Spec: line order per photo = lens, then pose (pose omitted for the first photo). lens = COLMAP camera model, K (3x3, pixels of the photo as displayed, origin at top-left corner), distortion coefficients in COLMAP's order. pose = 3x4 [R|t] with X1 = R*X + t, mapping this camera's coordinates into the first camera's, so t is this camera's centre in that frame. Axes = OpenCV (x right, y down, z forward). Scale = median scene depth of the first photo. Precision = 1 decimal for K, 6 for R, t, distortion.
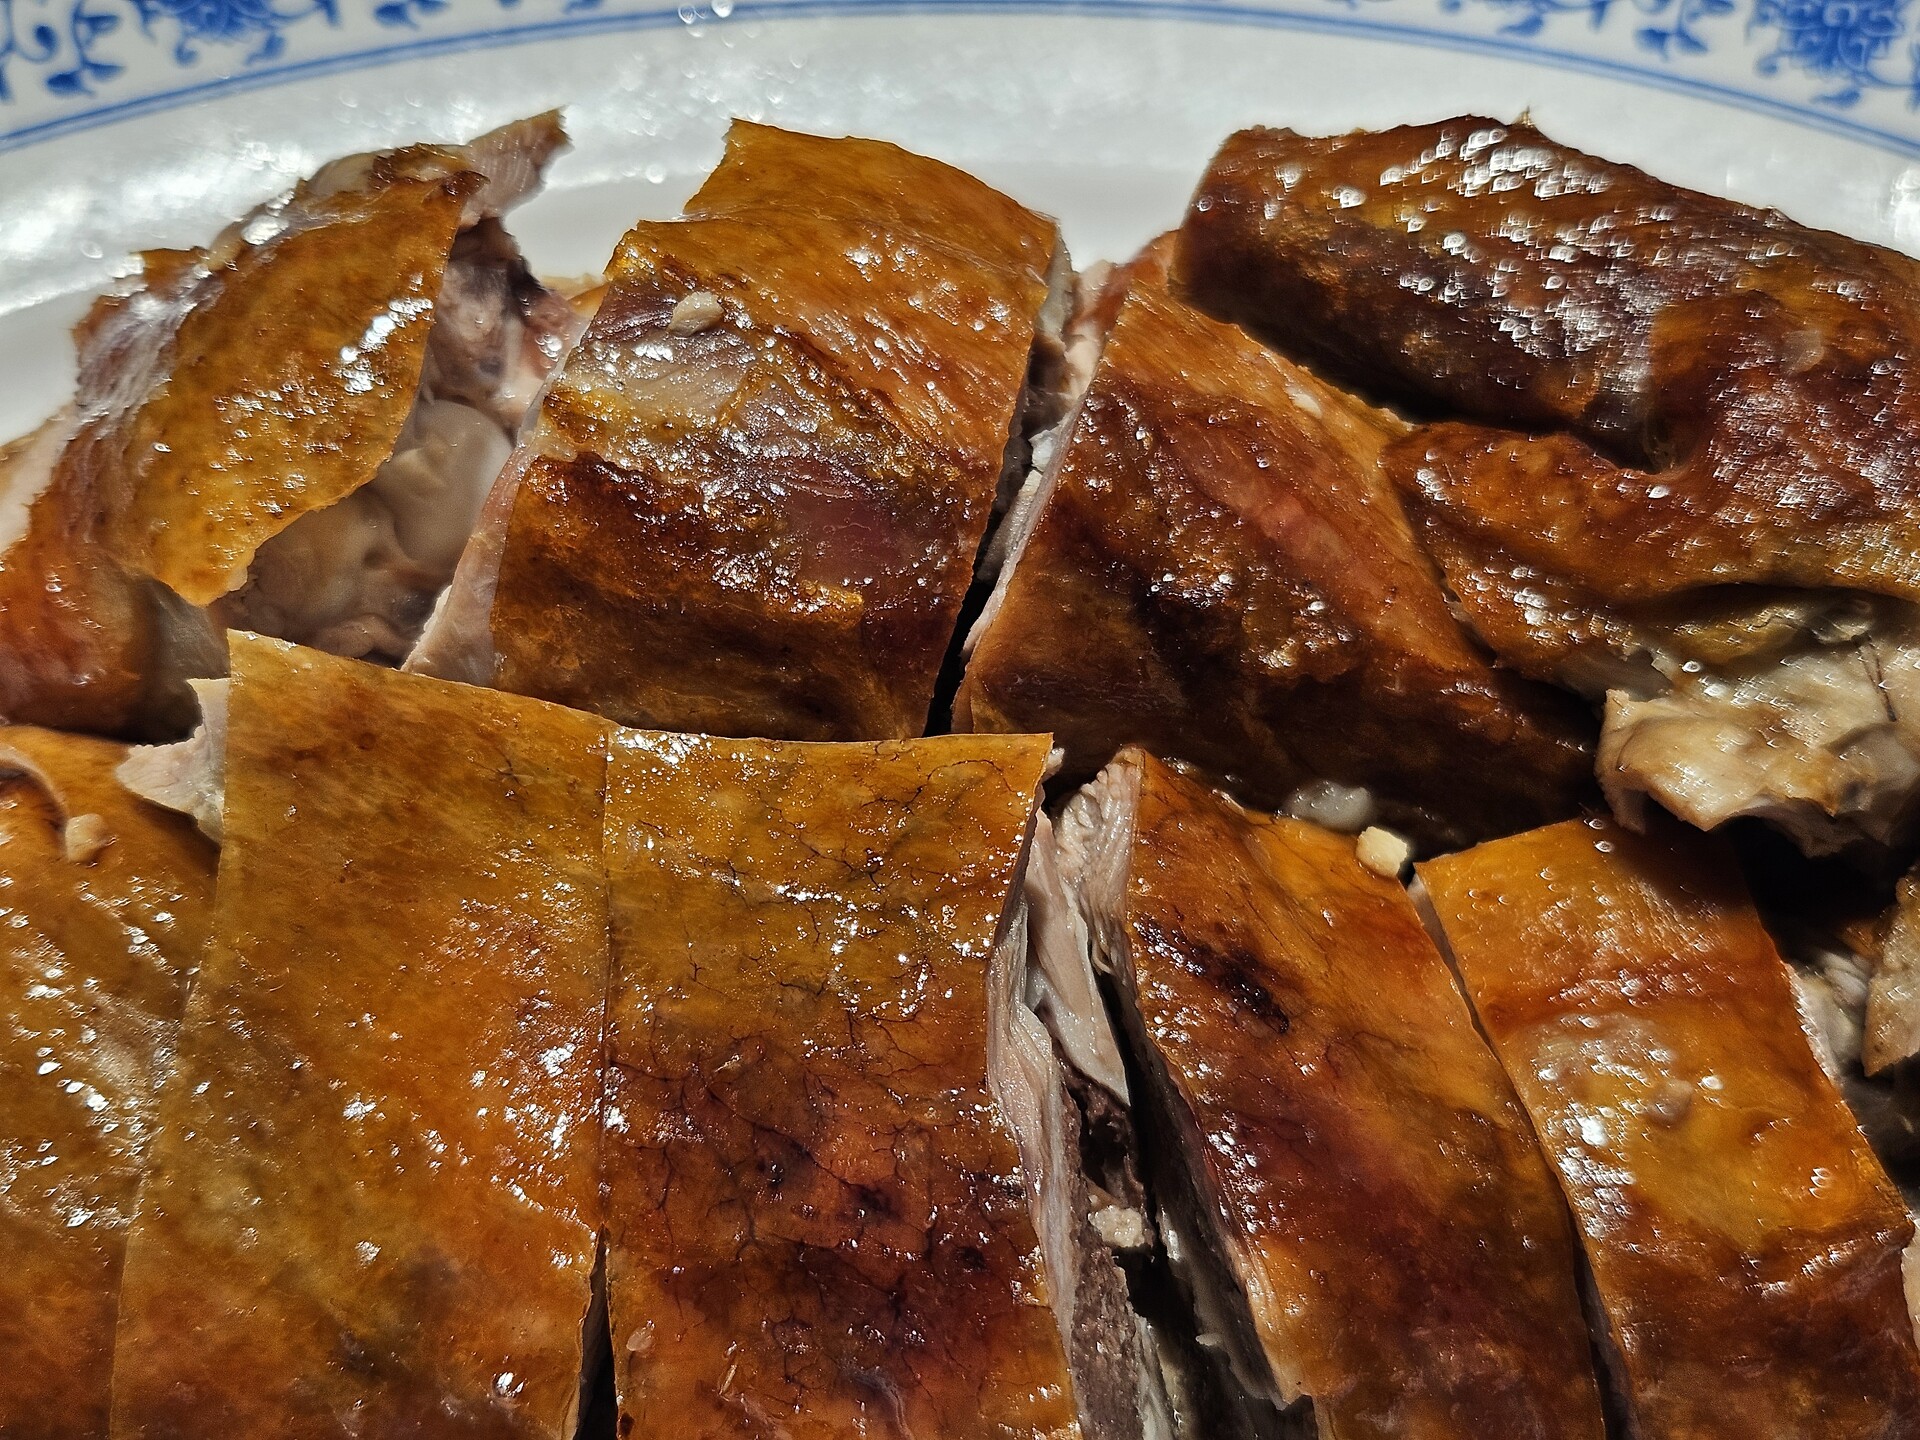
lens RADIAL K [[2716.9, 0, 925.8], [0, 2716.9, 733.9], [0, 0, 1]] dist [-0.005504, 0.000000]
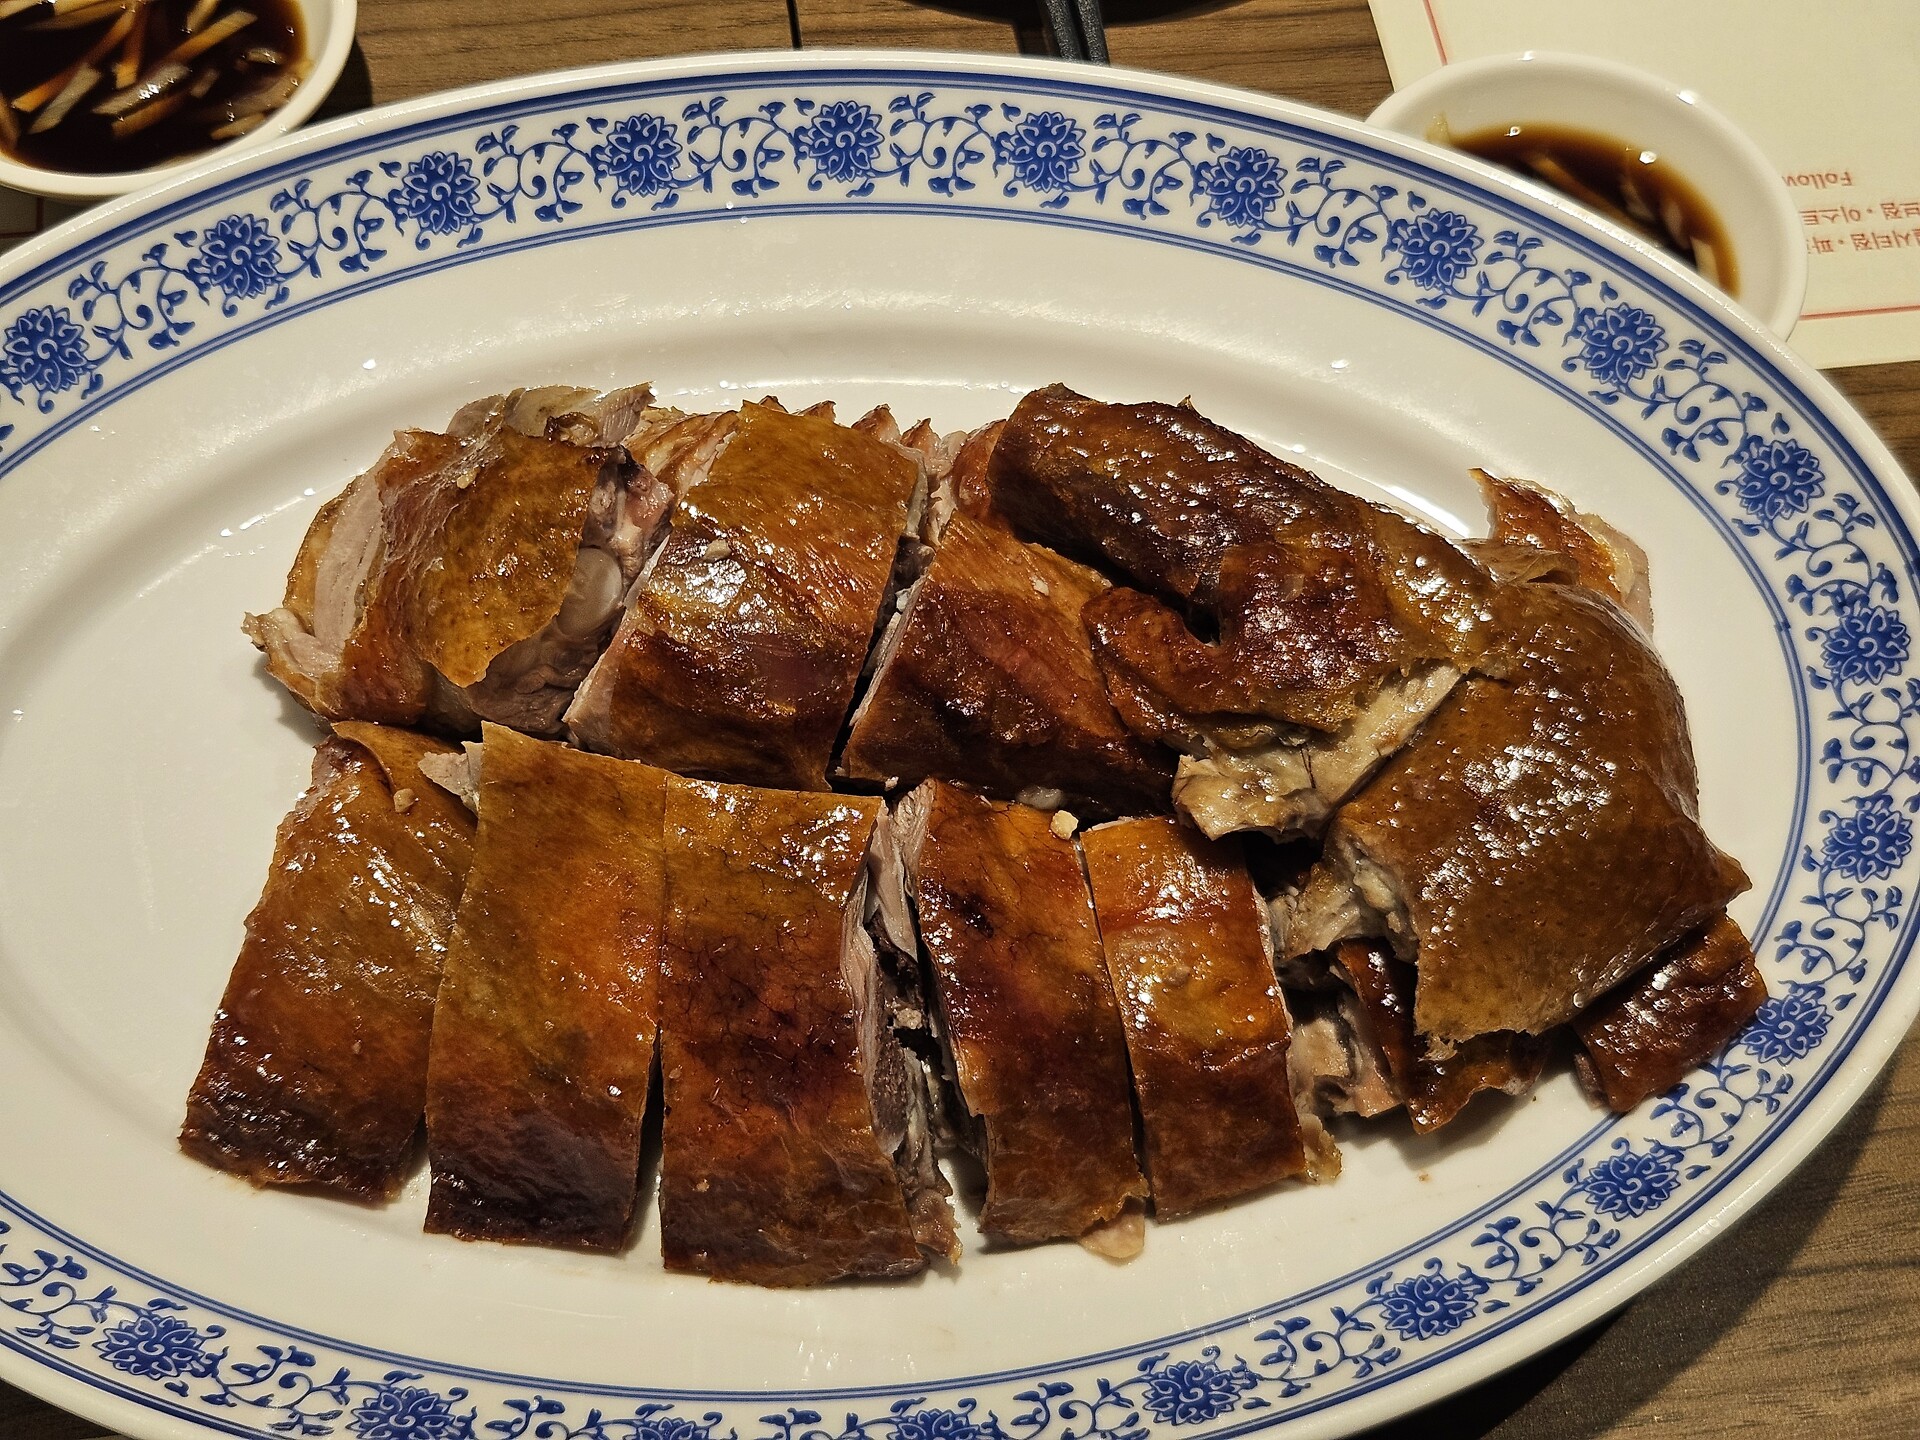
lens RADIAL K [[2716.9, 0, 956.8], [0, 2716.9, 706.7], [0, 0, 1]] dist [-0.005504, 0.000000]
pose [[0.998920, 0.045832, -0.007586, 0.110117], [-0.043378, 0.978673, 0.200794, -0.459578], [0.016627, -0.200249, 0.979604, -0.957600]]
